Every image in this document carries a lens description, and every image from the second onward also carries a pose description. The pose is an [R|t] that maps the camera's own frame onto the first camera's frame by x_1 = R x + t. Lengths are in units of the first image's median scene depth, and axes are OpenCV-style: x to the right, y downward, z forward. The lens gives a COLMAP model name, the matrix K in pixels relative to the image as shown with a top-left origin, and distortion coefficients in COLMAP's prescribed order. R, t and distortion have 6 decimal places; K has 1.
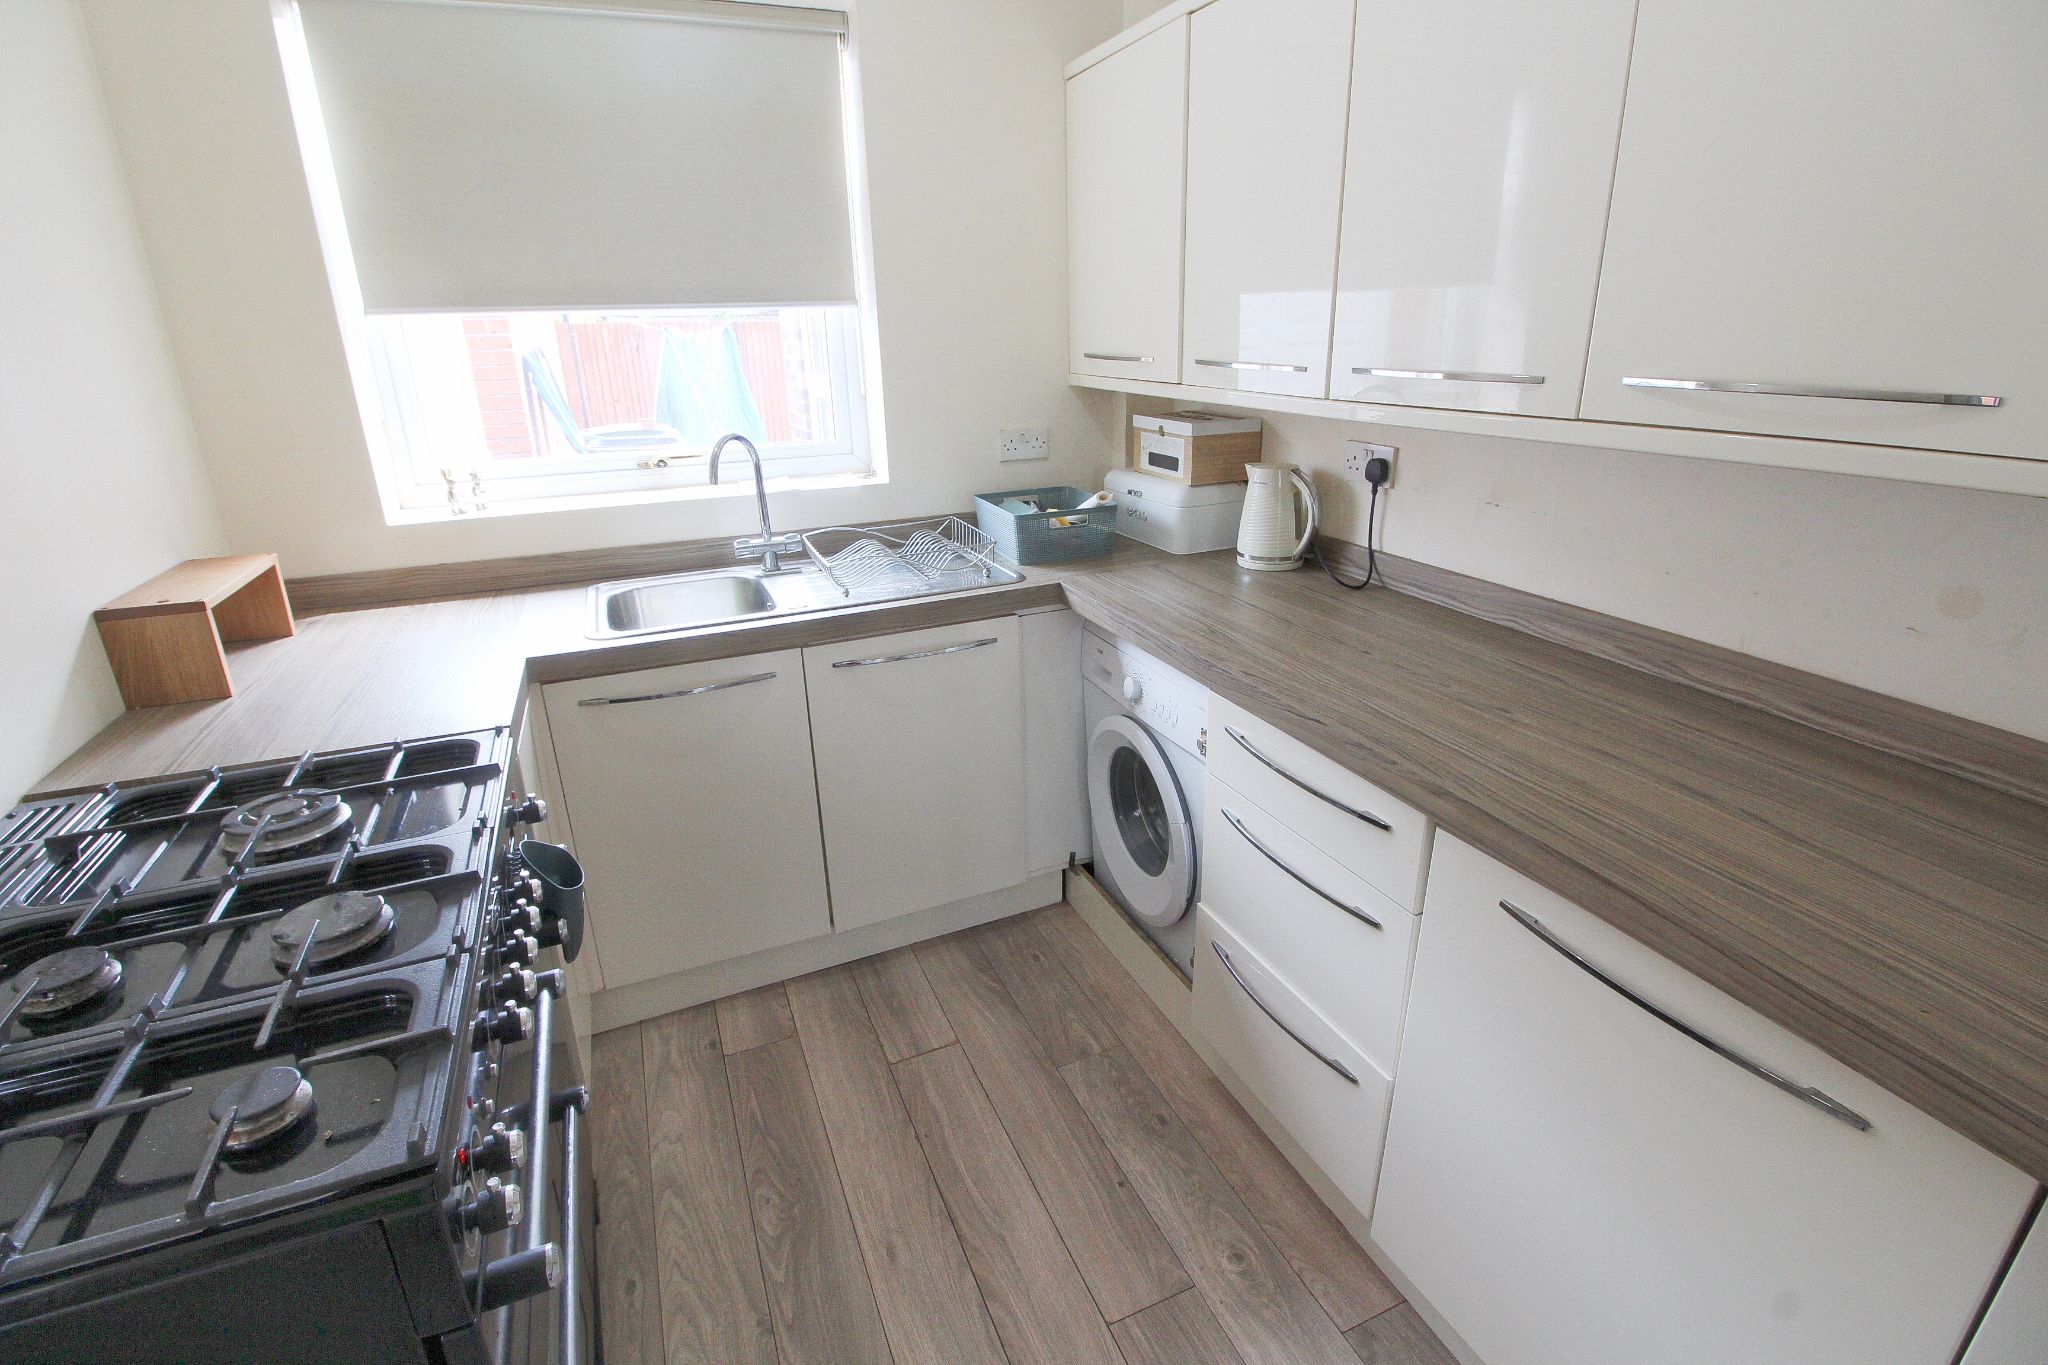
lens RADIAL K [[936.5, 0, 1036.0], [0, 936.5, 658.8], [0, 0, 1]] dist [-0.001246, -0.011672]
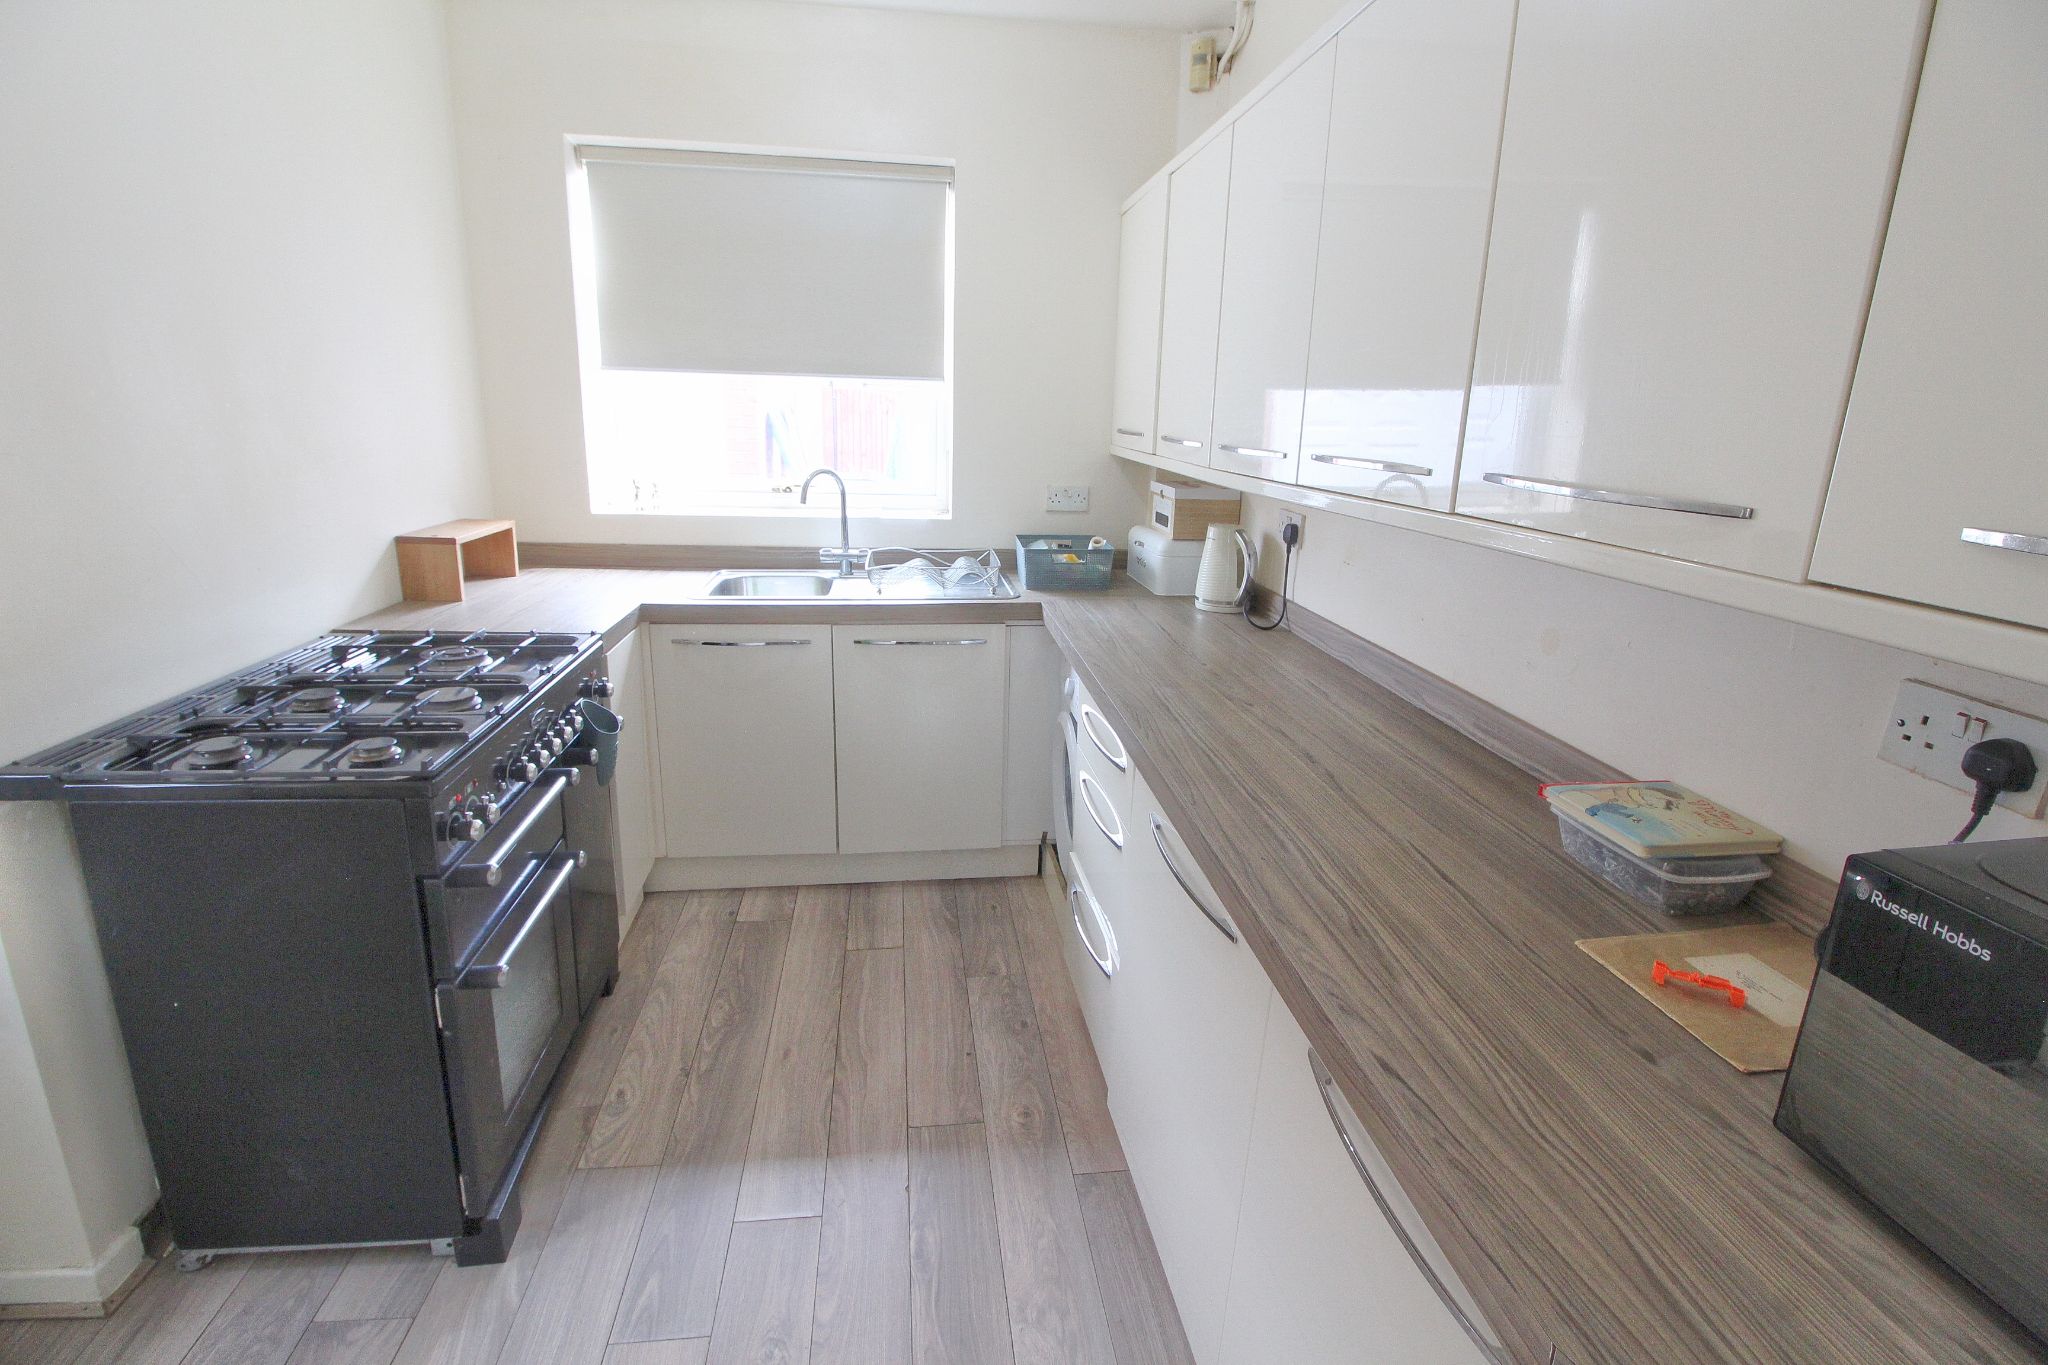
lens RADIAL K [[936.5, 0, 1036.0], [0, 936.5, 658.8], [0, 0, 1]] dist [-0.001246, -0.011672]
pose [[0.962928, 0.119118, -0.242036, 0.337020], [-0.138035, 0.988440, -0.062708, 0.074233], [0.231768, 0.093792, 0.968239, -0.214821]]
